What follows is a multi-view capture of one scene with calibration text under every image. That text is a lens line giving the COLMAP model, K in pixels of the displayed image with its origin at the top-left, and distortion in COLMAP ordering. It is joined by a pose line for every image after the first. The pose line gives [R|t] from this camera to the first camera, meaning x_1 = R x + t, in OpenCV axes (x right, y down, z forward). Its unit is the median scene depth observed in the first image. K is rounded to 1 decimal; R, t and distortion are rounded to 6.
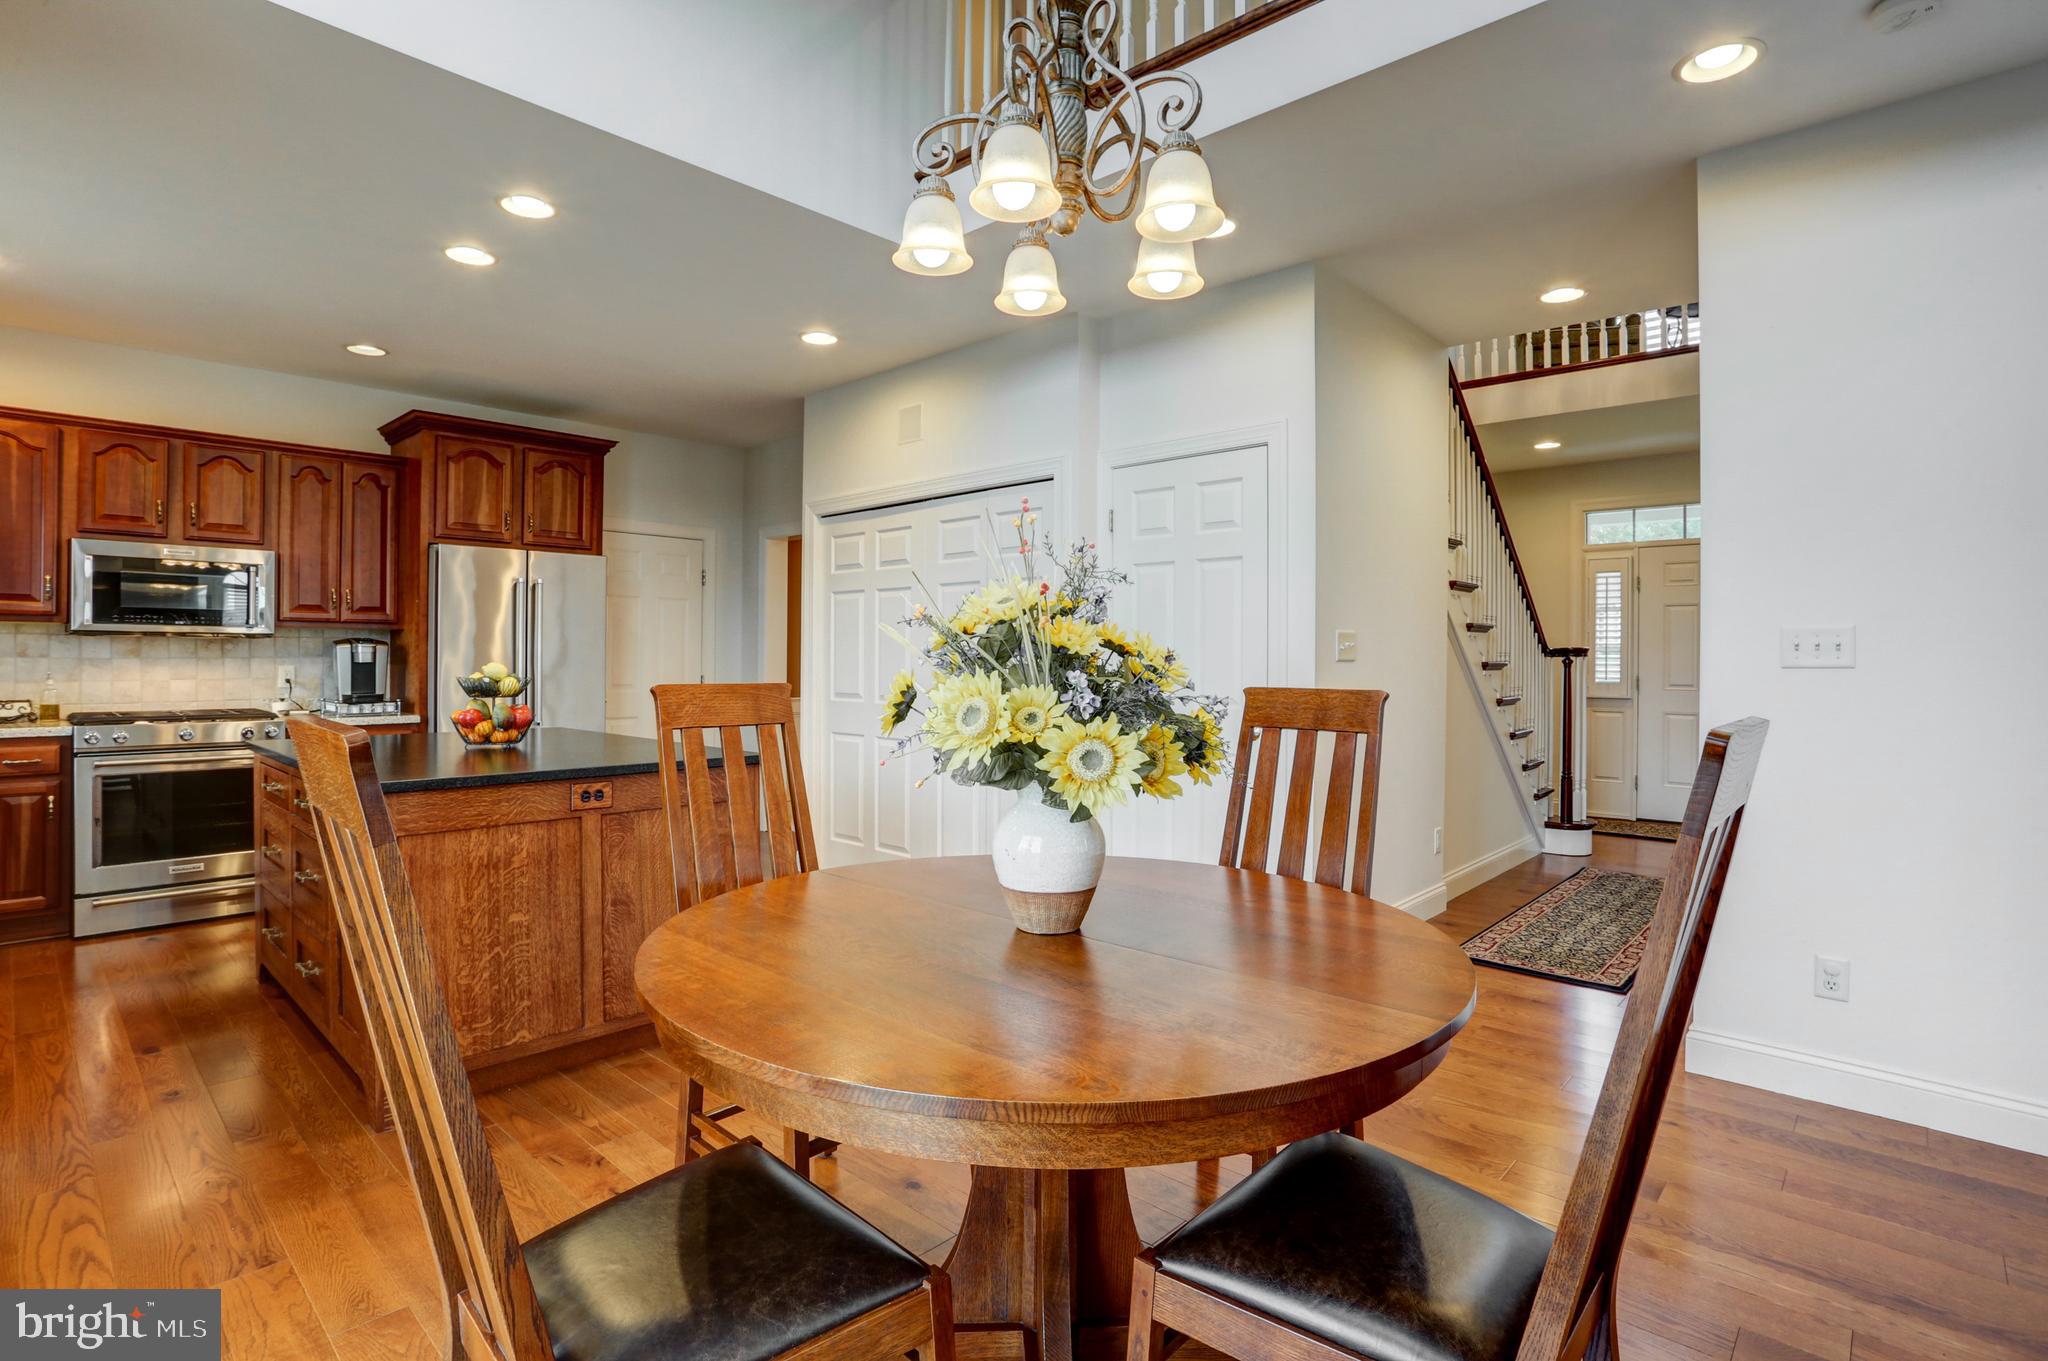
lens RADIAL K [[997.7, 0, 1025.1], [0, 997.7, 661.8], [0, 0, 1]] dist [-0.064708, 0.024025]
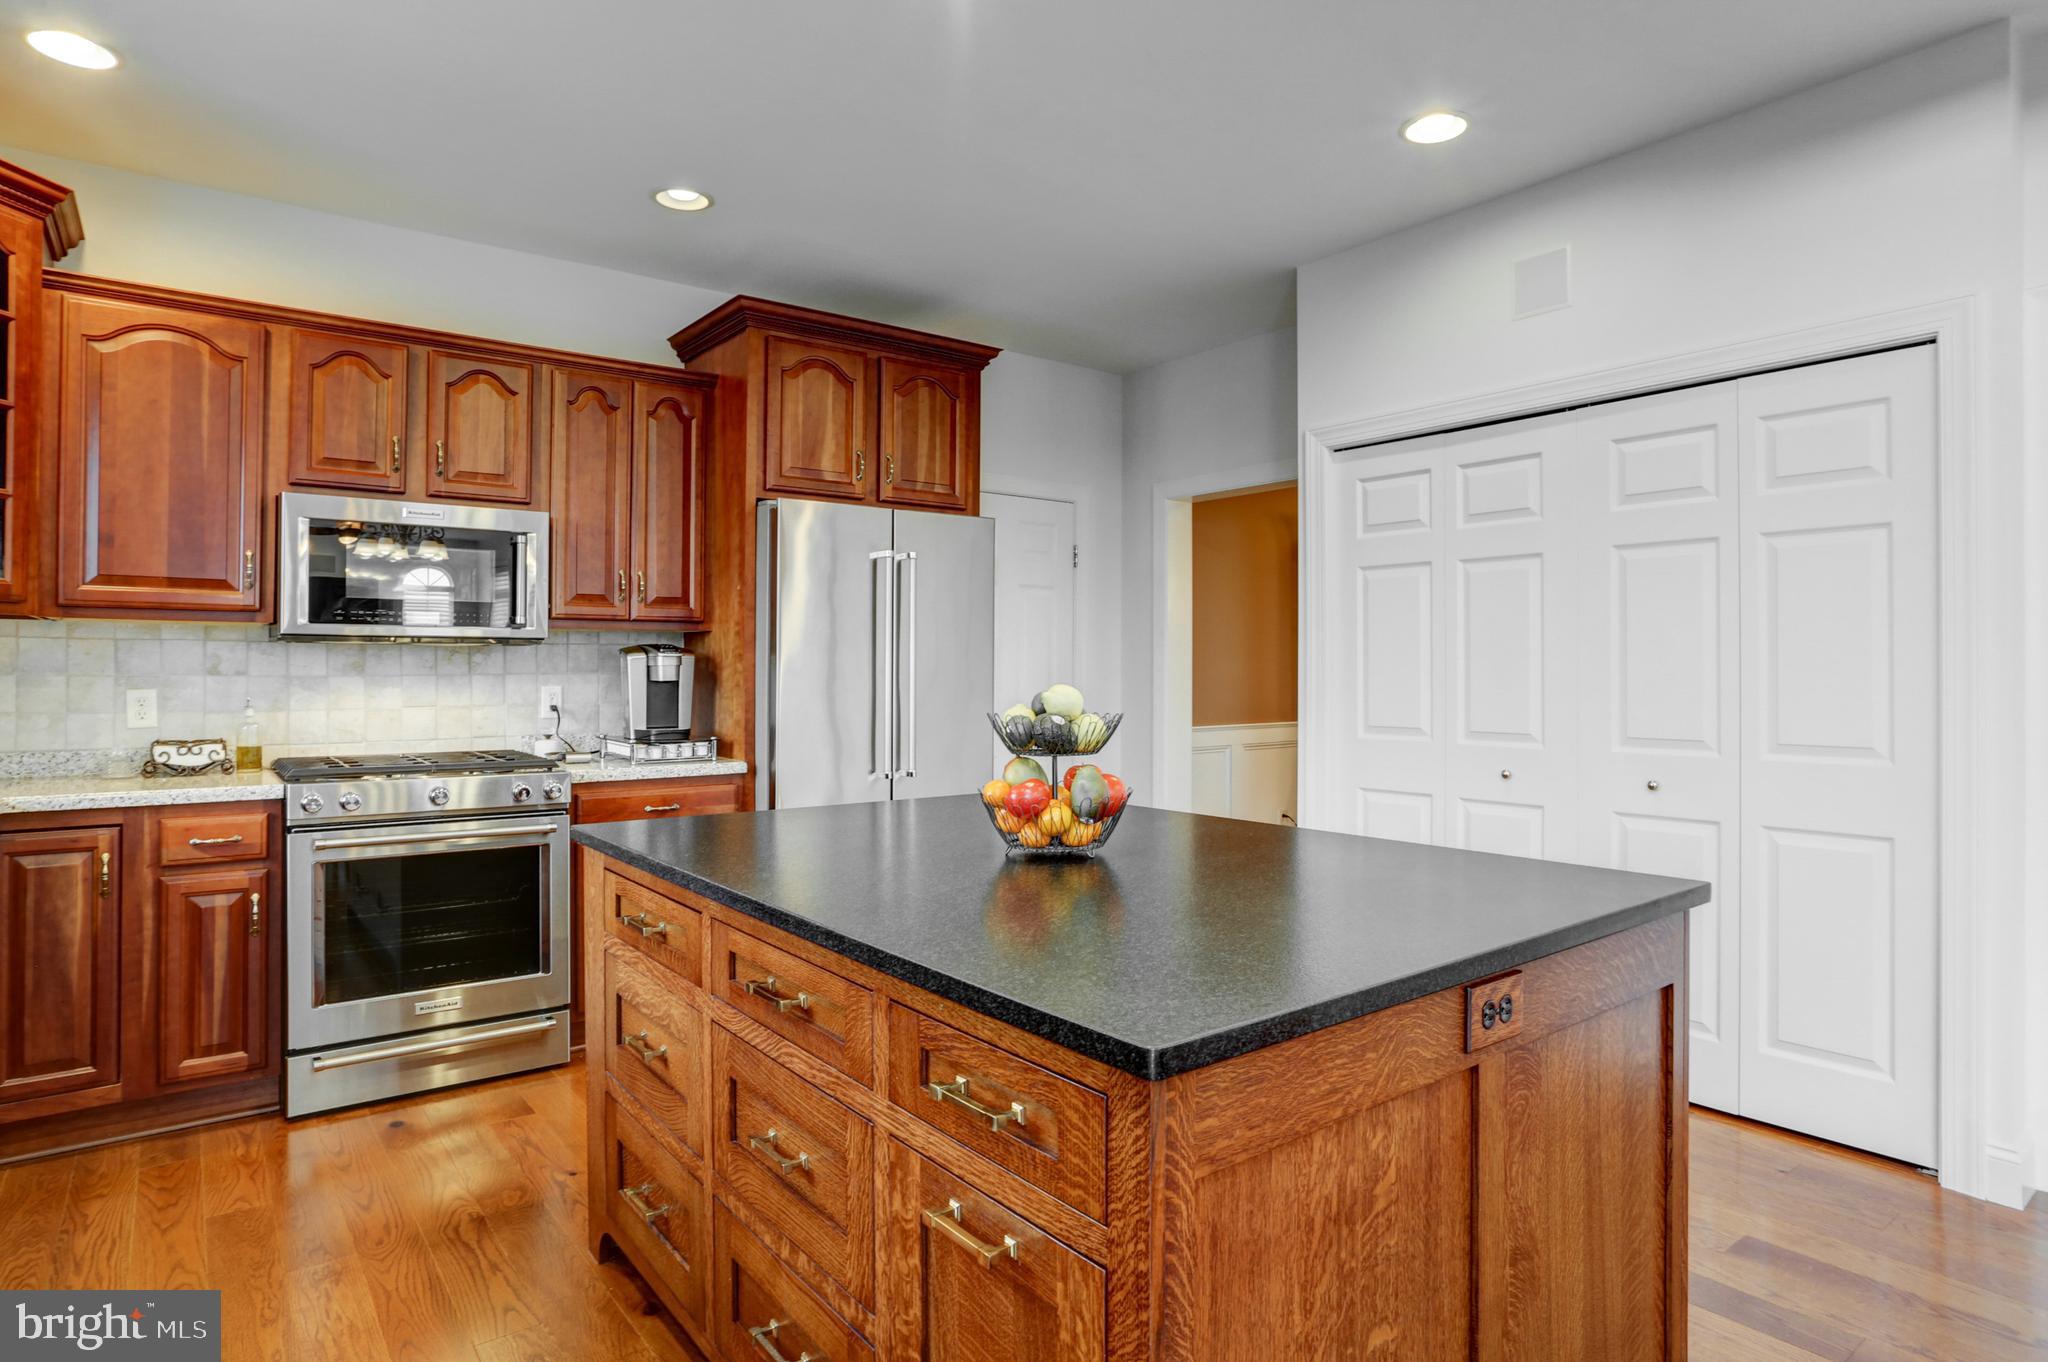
lens RADIAL K [[1124.5, 0, 1020.1], [0, 1124.5, 662.7], [0, 0, 1]] dist [-0.077263, 0.046905]
pose [[0.986698, -0.005370, -0.162475, -0.347644], [0.003820, 0.999944, -0.009851, -0.003678], [0.162518, 0.009100, 0.986664, 0.318096]]
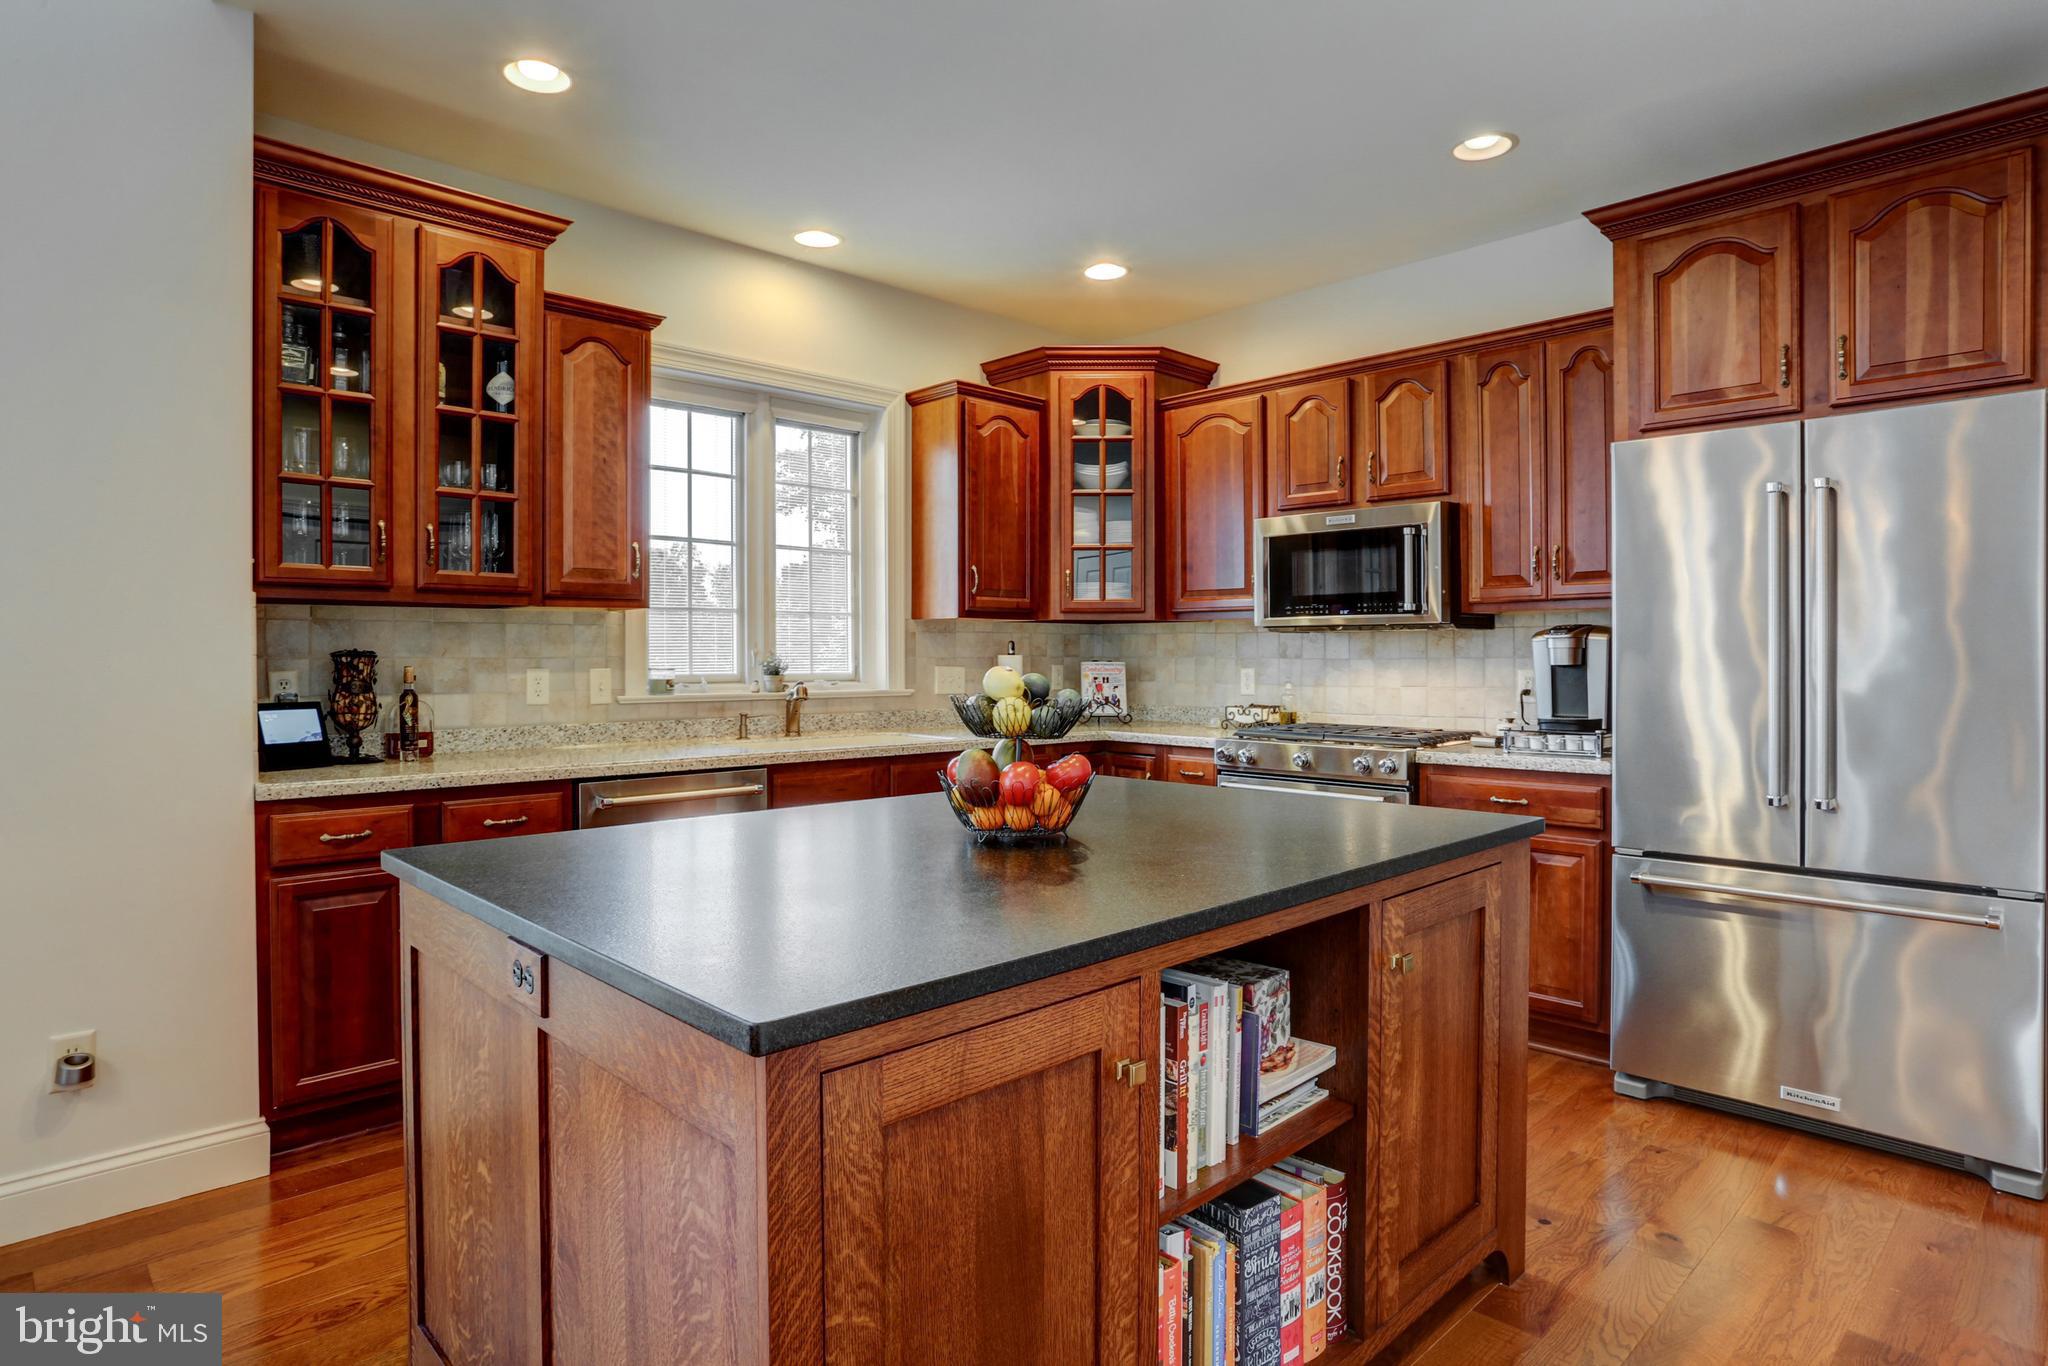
lens RADIAL K [[1124.5, 0, 1020.1], [0, 1124.5, 664.7], [0, 0, 1]] dist [-0.077263, 0.046905]
pose [[-0.049159, 0.000684, -0.998791, 0.017380], [-0.004426, 0.999990, 0.000902, 0.001455], [0.998781, 0.004465, -0.049156, 0.764750]]
